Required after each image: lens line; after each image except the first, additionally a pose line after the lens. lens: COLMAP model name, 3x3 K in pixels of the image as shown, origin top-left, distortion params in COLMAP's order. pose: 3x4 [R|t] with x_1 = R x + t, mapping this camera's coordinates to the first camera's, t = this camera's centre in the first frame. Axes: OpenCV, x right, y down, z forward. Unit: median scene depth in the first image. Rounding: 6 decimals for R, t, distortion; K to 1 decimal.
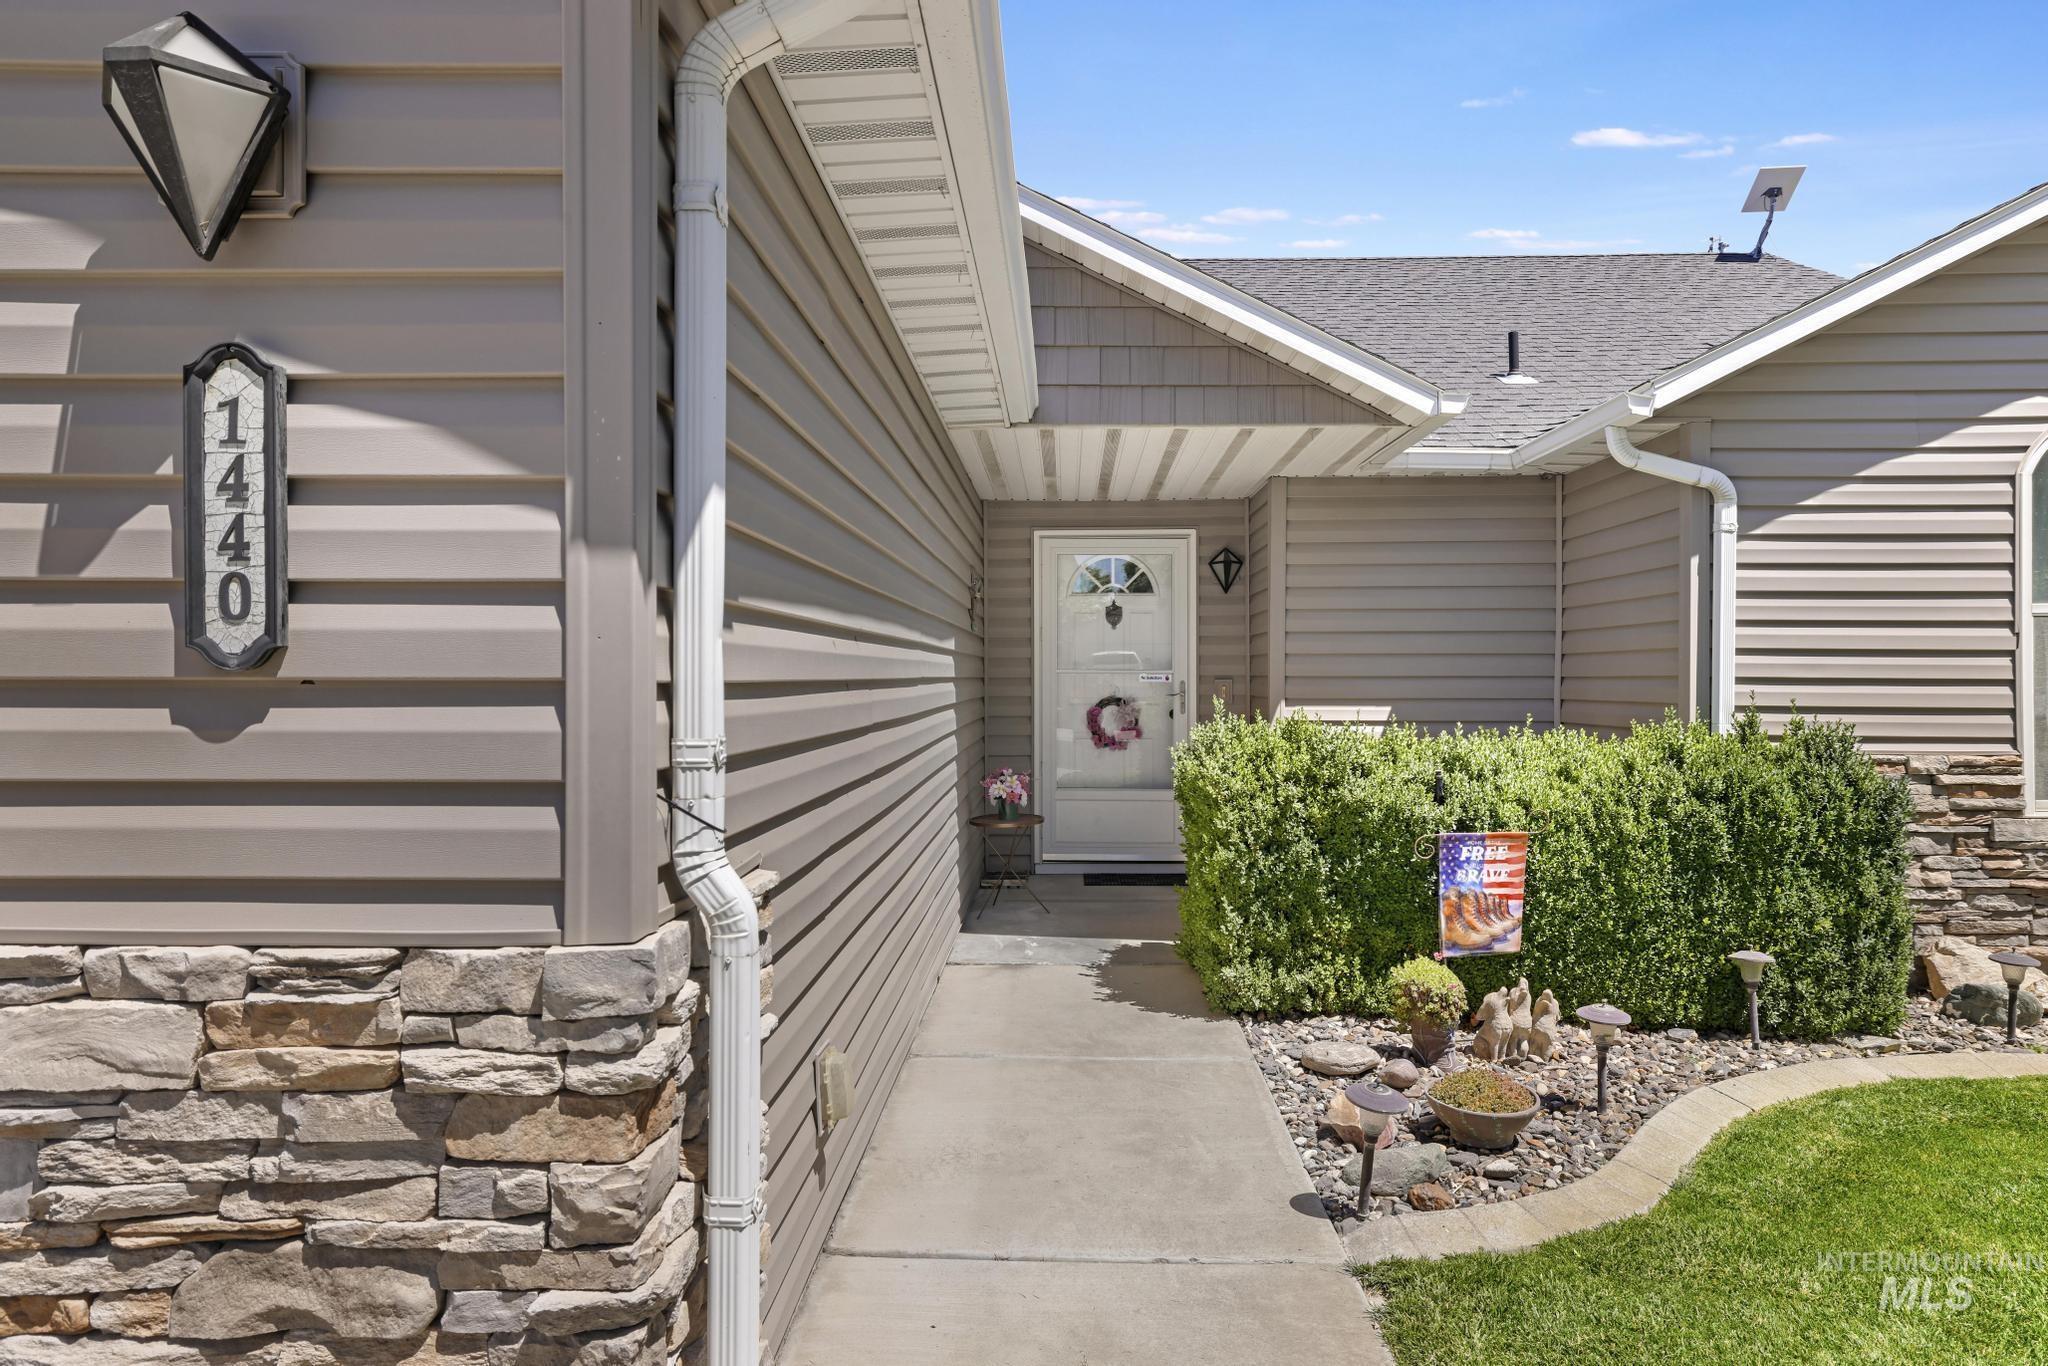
lens RADIAL K [[1287.0, 0, 1048.0], [0, 1287.0, 669.9], [0, 0, 1]] dist [0.024880, 0.000642]
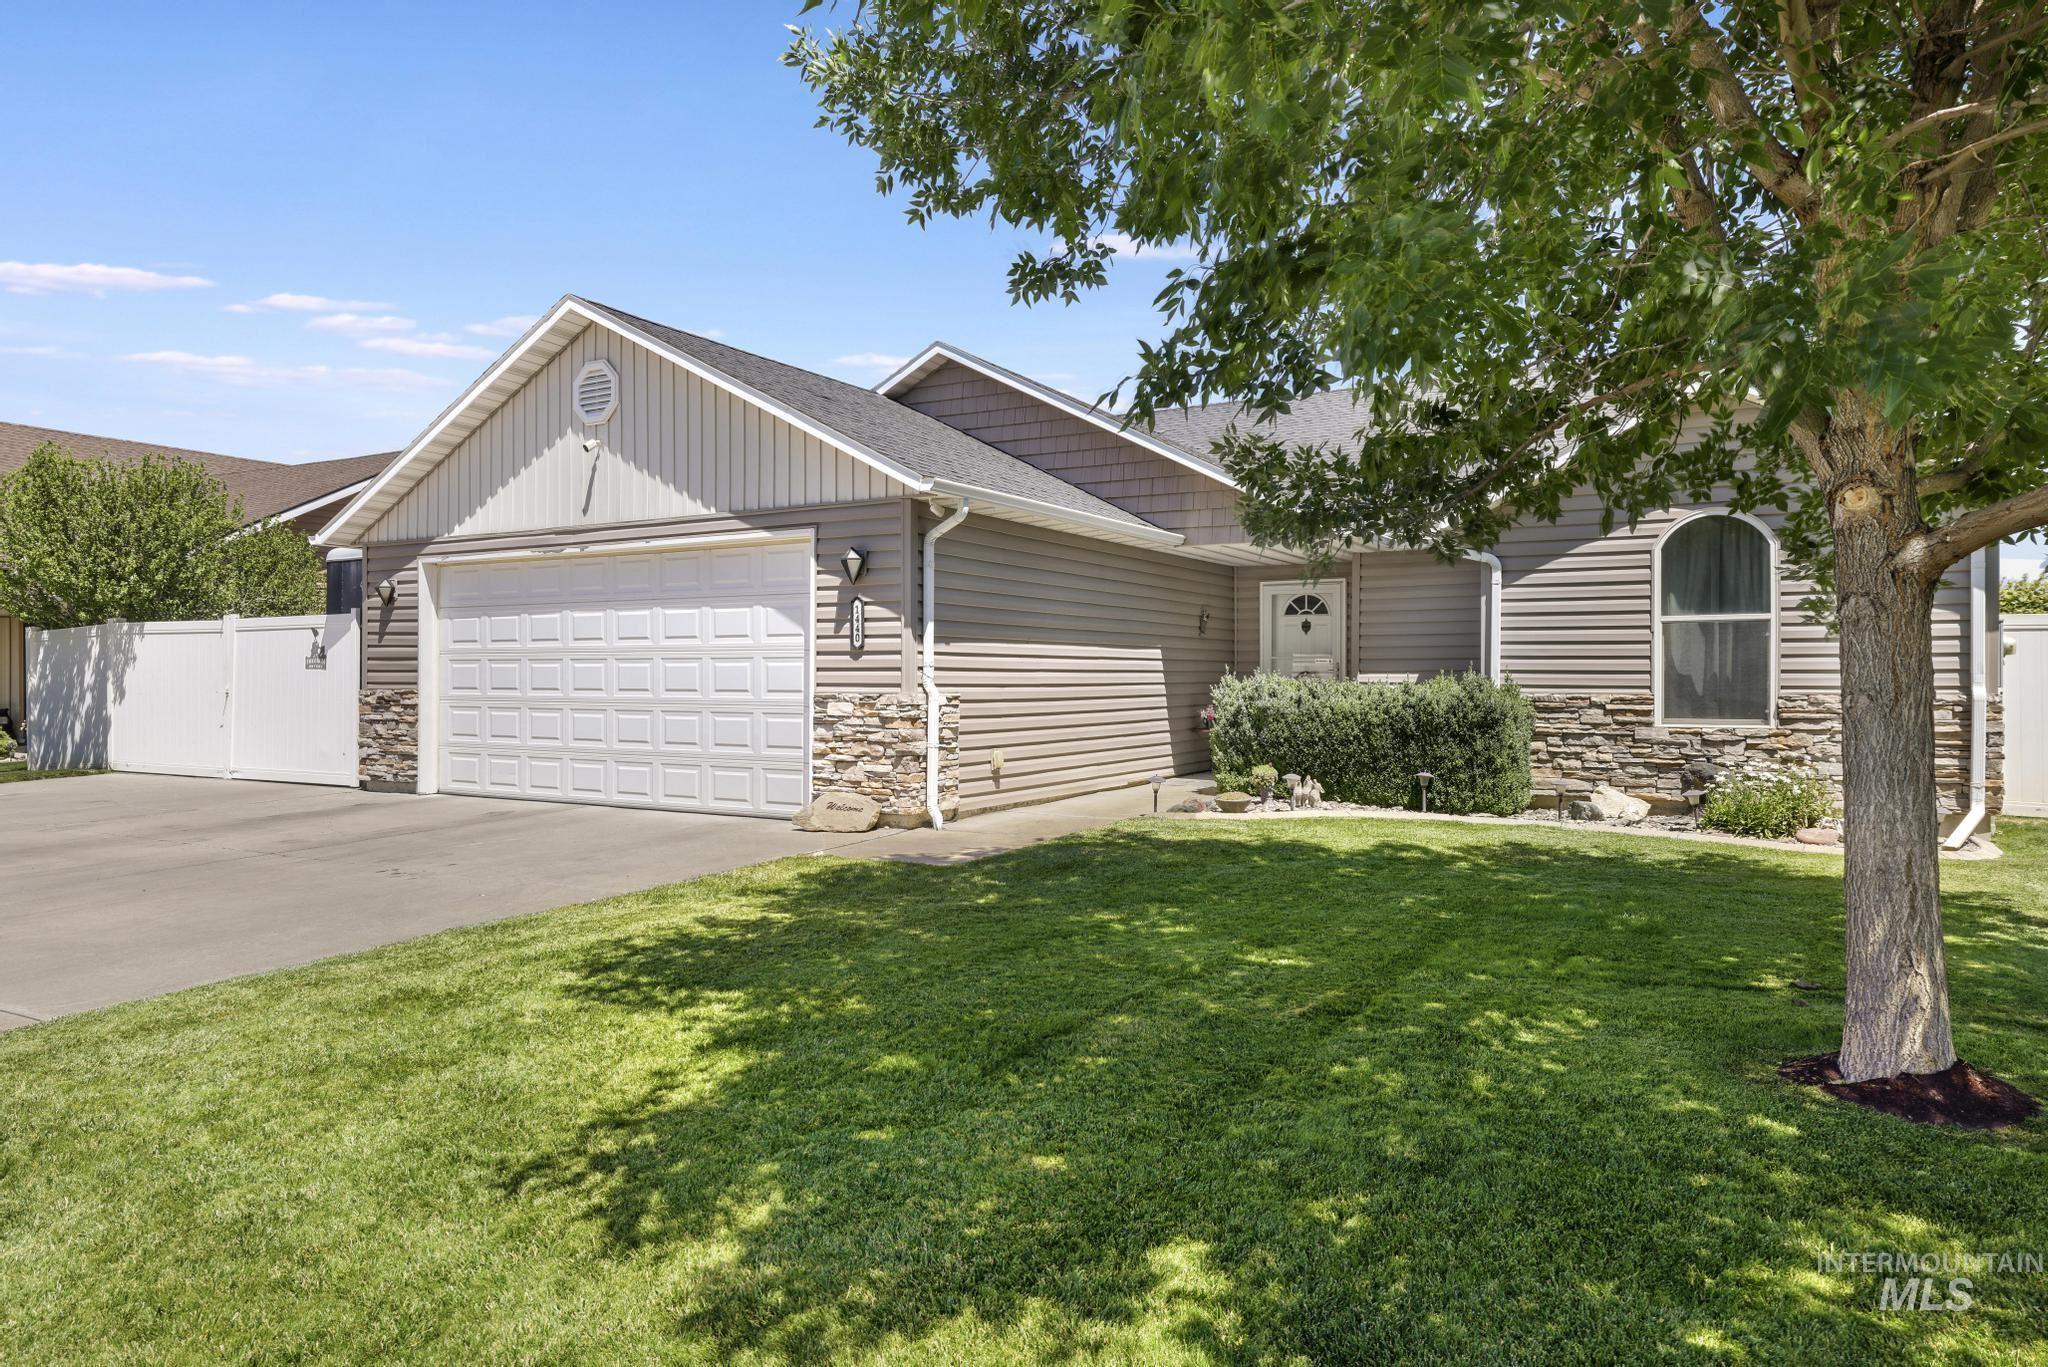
lens RADIAL K [[1287.0, 0, 1048.0], [0, 1287.0, 670.4], [0, 0, 1]] dist [0.024880, 0.000642]
pose [[0.878690, -0.001427, -0.477391, 1.044960], [0.000818, 0.999999, -0.001483, 0.037391], [0.477393, 0.000913, 0.878690, -1.334914]]
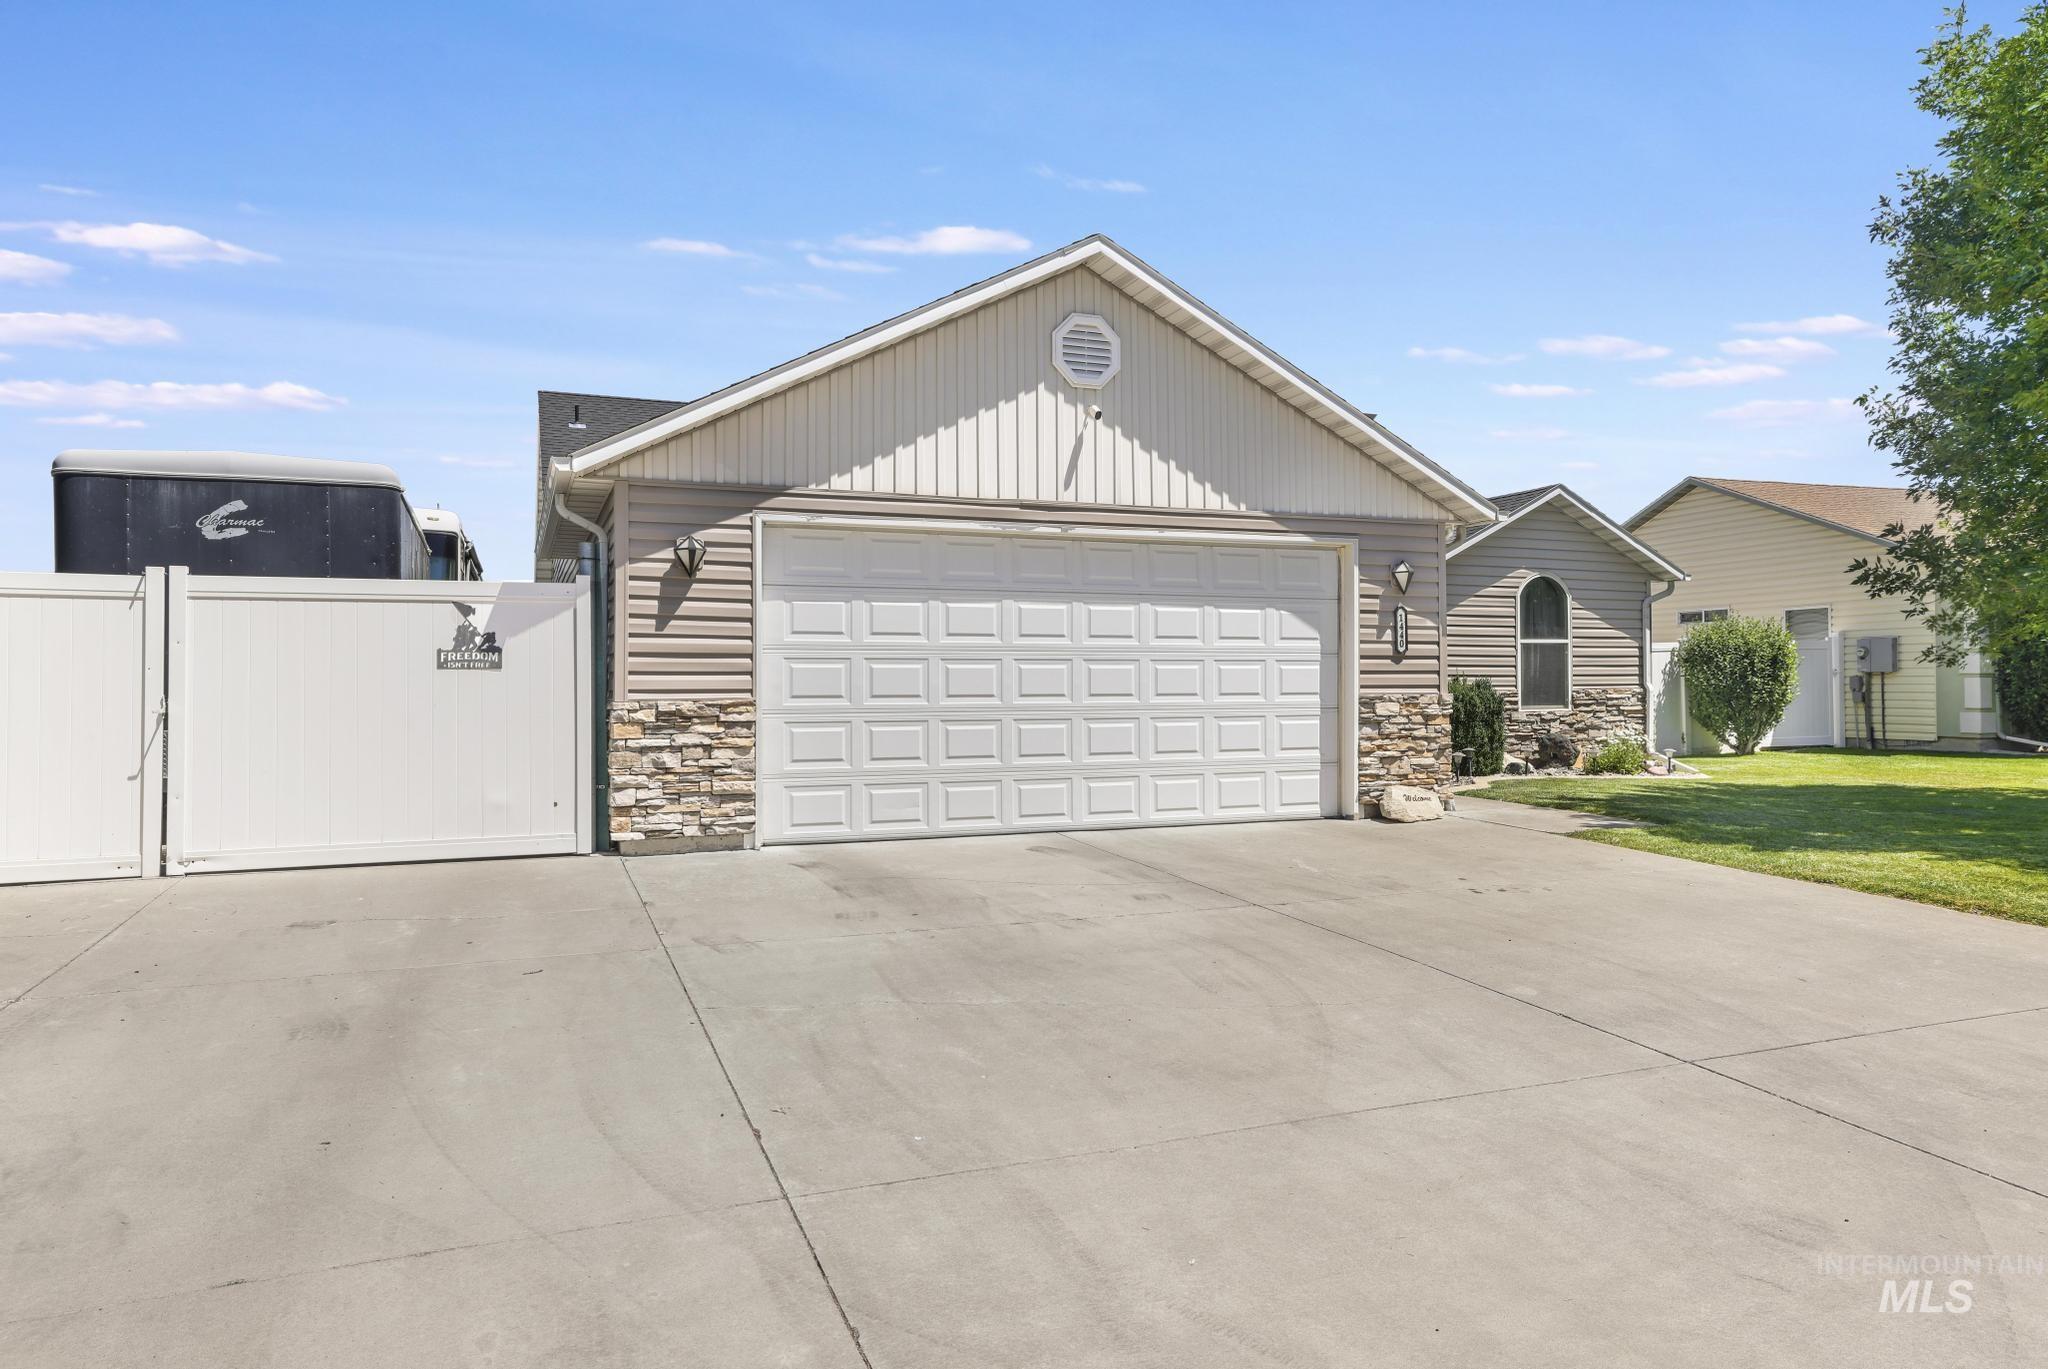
lens RADIAL K [[1287.0, 0, 1048.0], [0, 1287.0, 671.4], [0, 0, 1]] dist [0.024880, 0.000642]
pose [[0.912591, 0.000592, 0.408873, -1.705570], [0.001512, 0.999987, -0.004824, 0.040771], [-0.408871, 0.005020, 0.912578, -1.481527]]
